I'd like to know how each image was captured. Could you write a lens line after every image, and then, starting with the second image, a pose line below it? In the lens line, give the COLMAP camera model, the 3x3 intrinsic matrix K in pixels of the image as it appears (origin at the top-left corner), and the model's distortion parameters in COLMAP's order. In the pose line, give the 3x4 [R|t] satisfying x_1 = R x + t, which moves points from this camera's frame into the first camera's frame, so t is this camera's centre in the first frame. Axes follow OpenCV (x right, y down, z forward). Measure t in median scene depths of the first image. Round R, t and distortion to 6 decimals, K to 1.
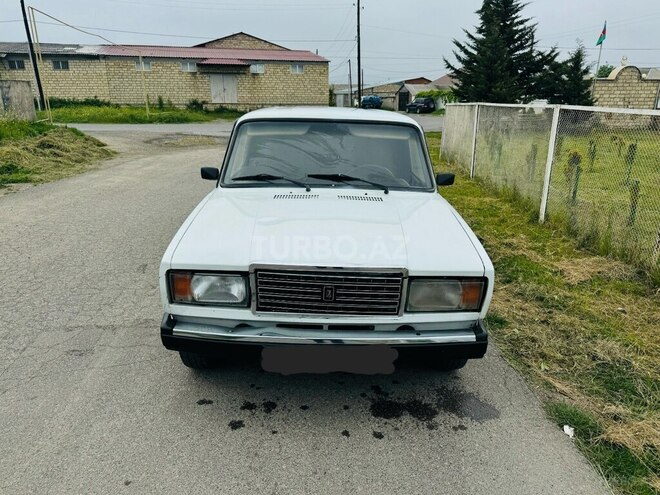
lens RADIAL K [[464.0, 0, 332.1], [0, 464.0, 239.6], [0, 0, 1]] dist [0.044176, -0.046147]
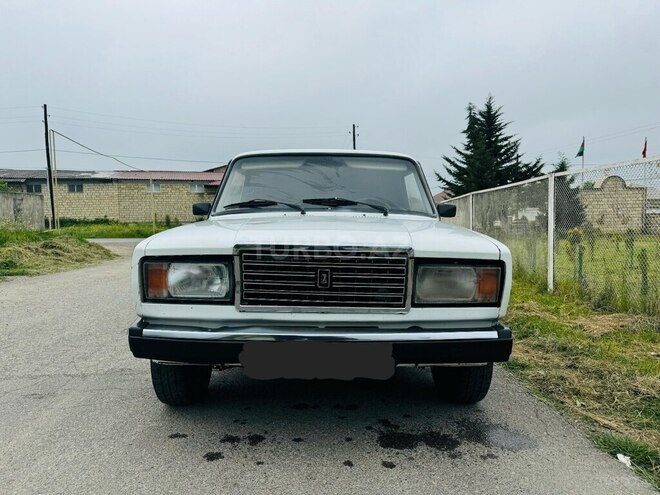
lens RADIAL K [[461.9, 0, 330.7], [0, 461.9, 245.5], [0, 0, 1]] dist [0.051103, -0.052618]
pose [[0.999799, -0.019685, -0.003676, 0.007130], [0.018264, 0.971638, -0.235766, 0.181525], [0.008213, 0.235652, 0.971803, 0.098166]]
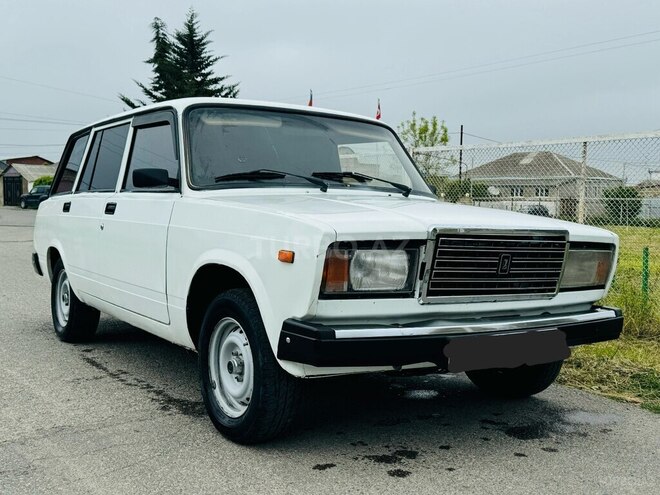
lens RADIAL K [[748.5, 0, 330.0], [0, 748.5, 247.5], [0, 0, 1]] dist [0.083131, -0.006945]
pose [[0.843681, -0.028957, 0.536064, -0.687273], [0.146702, 0.972973, -0.178329, 0.195761], [-0.516412, 0.229094, 0.825127, 0.032623]]
